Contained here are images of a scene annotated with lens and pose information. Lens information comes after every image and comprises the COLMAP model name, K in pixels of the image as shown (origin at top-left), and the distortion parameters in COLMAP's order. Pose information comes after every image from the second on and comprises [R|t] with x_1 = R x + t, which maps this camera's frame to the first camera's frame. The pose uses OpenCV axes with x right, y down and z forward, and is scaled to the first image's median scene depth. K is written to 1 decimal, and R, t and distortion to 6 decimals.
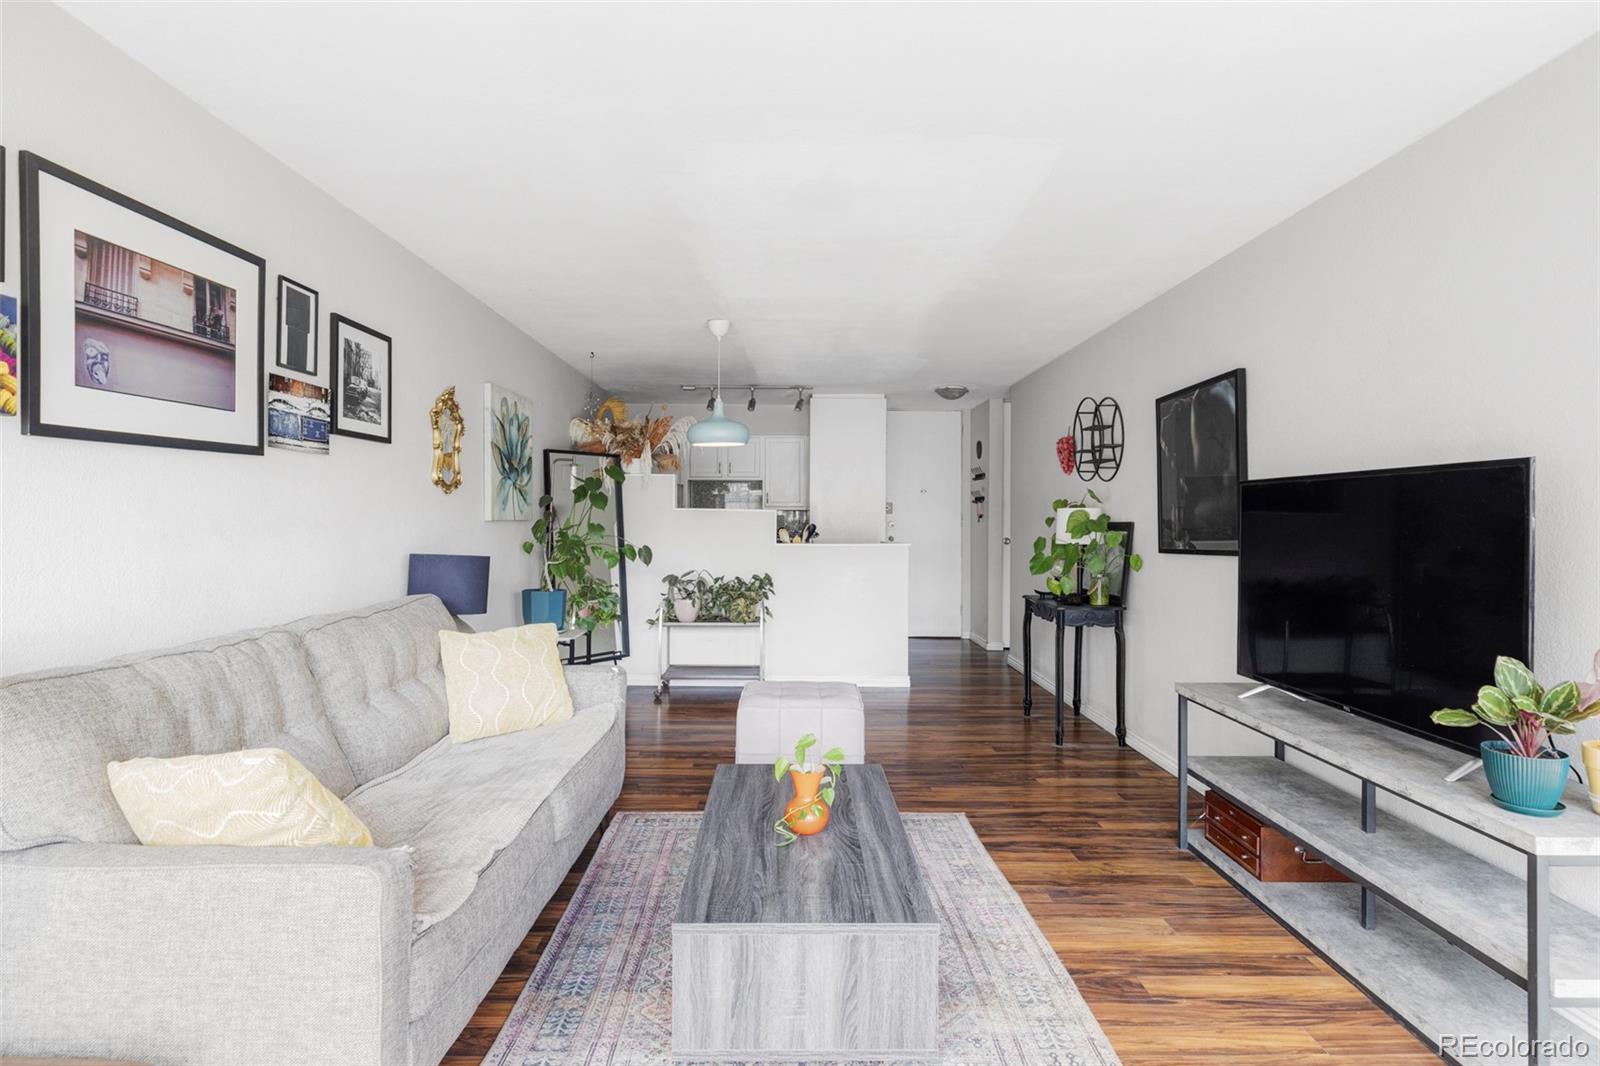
lens RADIAL K [[849.3, 0, 797.7], [0, 849.3, 516.9], [0, 0, 1]] dist [0.001451, 0.000788]
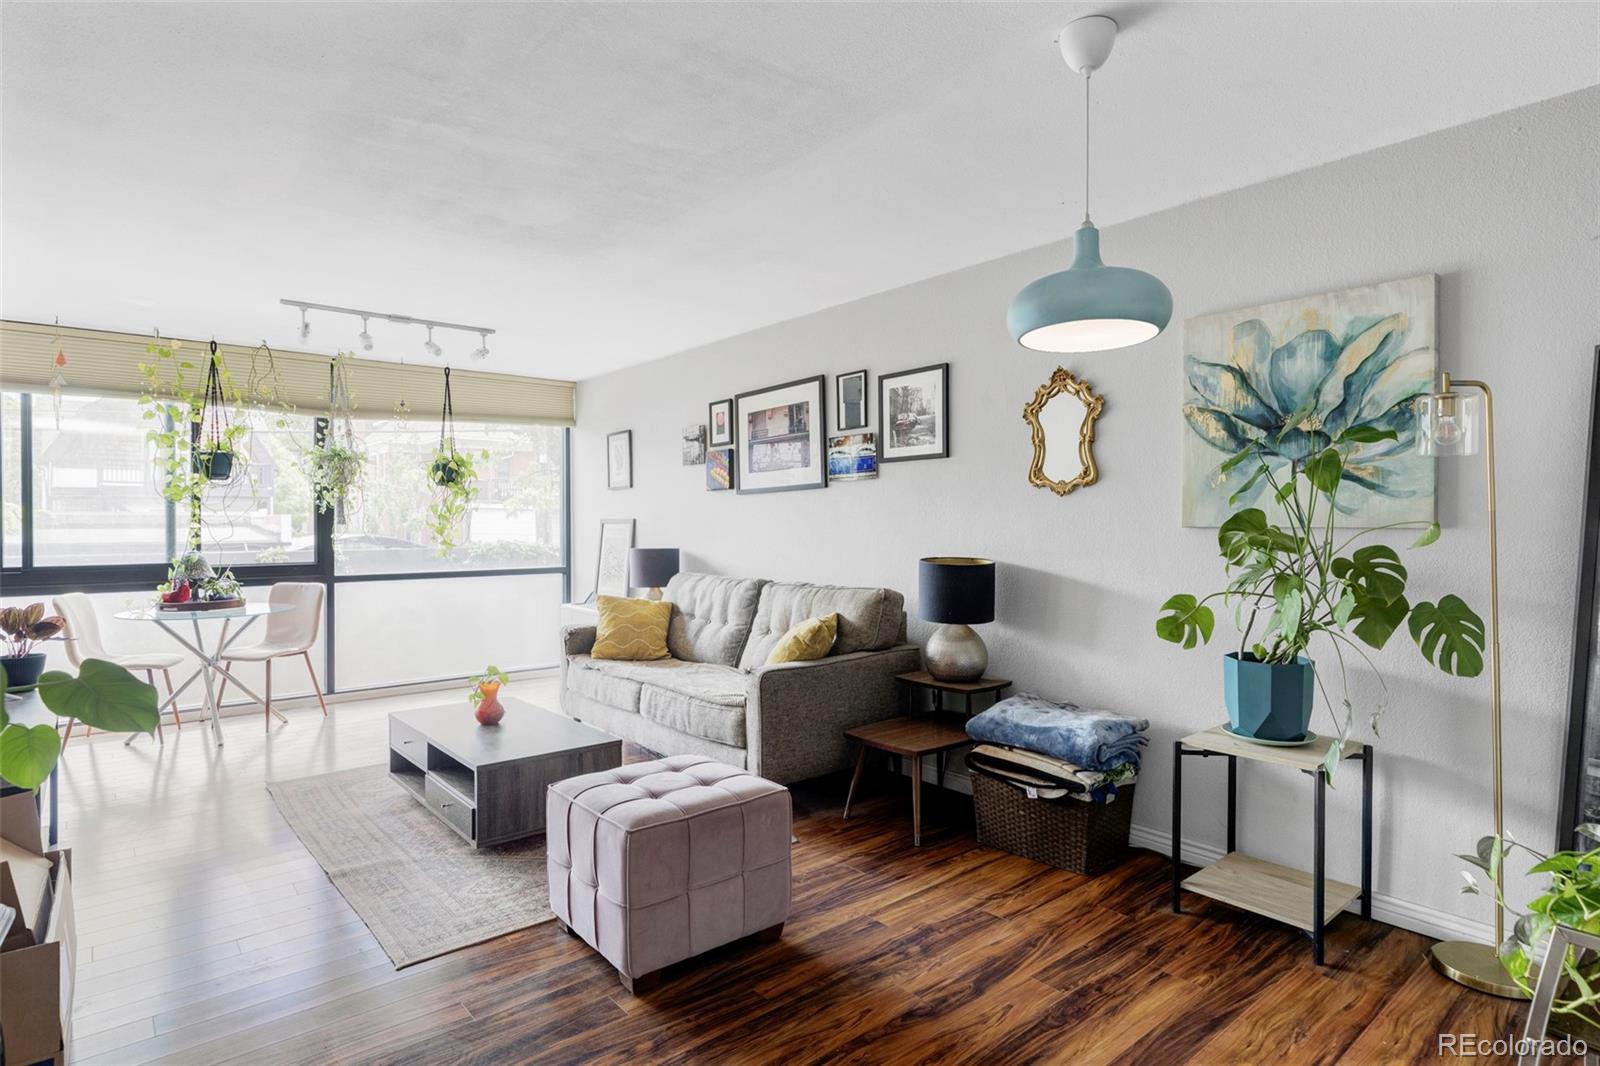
lens RADIAL K [[849.3, 0, 809.4], [0, 849.3, 537.5], [0, 0, 1]] dist [0.001451, 0.000788]
pose [[-0.768170, 0.006889, -0.640209, 0.441695], [-0.000767, 0.999932, 0.011679, 0.007957], [0.640245, 0.009462, -0.768112, 2.040392]]
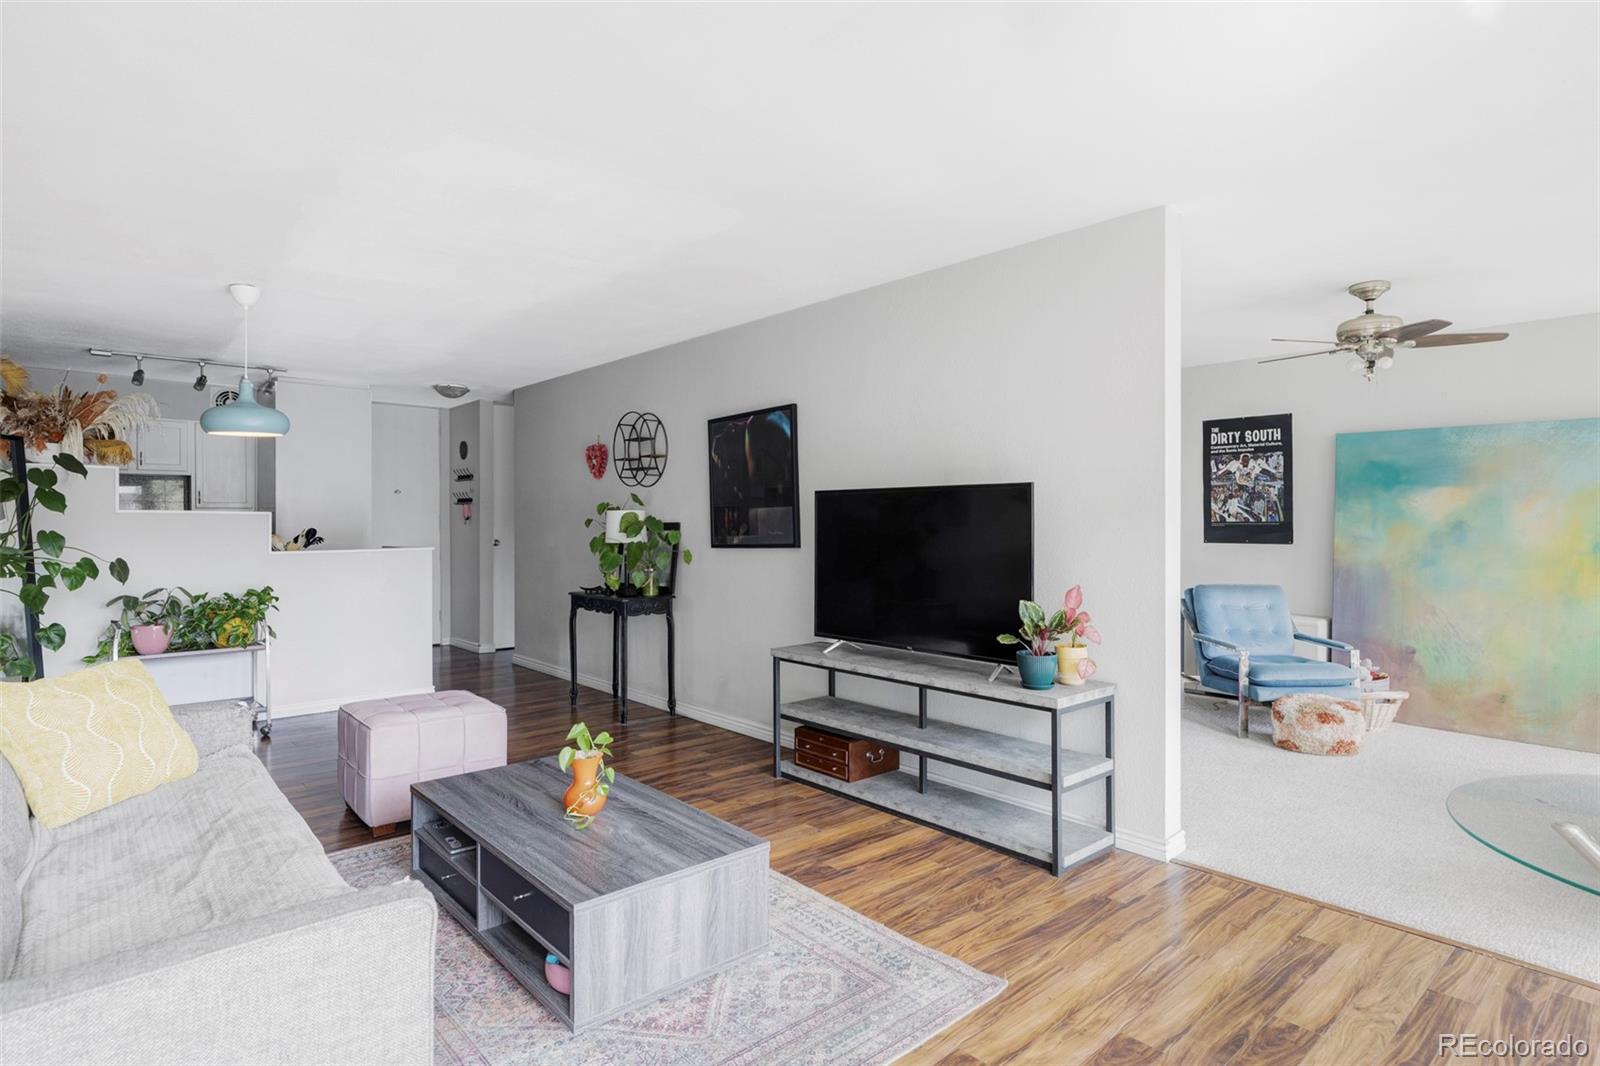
lens RADIAL K [[849.3, 0, 804.6], [0, 849.3, 518.9], [0, 0, 1]] dist [0.001451, 0.000788]
pose [[0.755800, -0.005396, 0.654781, -0.376193], [0.004802, 0.999985, 0.002698, -0.001807], [-0.654785, 0.001105, 0.755814, 0.008052]]
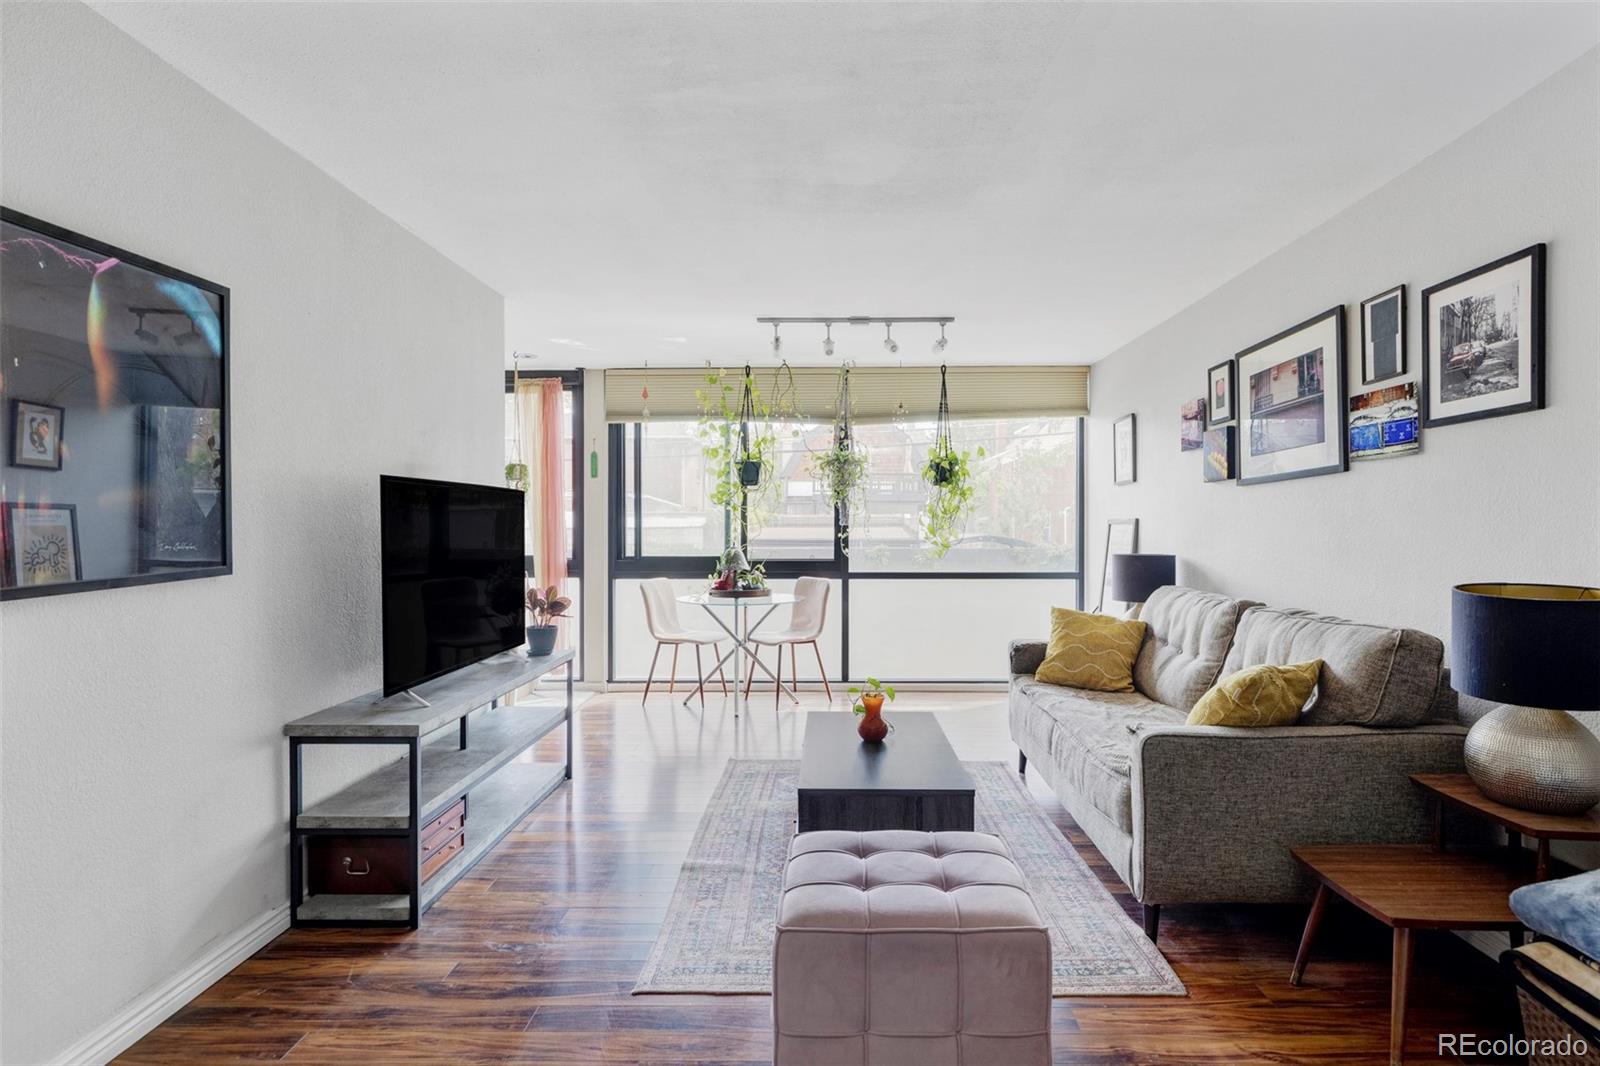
lens RADIAL K [[849.3, 0, 819.7], [0, 849.3, 534.9], [0, 0, 1]] dist [0.001451, 0.000788]
pose [[-0.999723, -0.006329, 0.022673, 0.055700], [-0.006101, 0.999930, 0.010094, 0.006821], [-0.022736, 0.009953, -0.999692, 1.933849]]
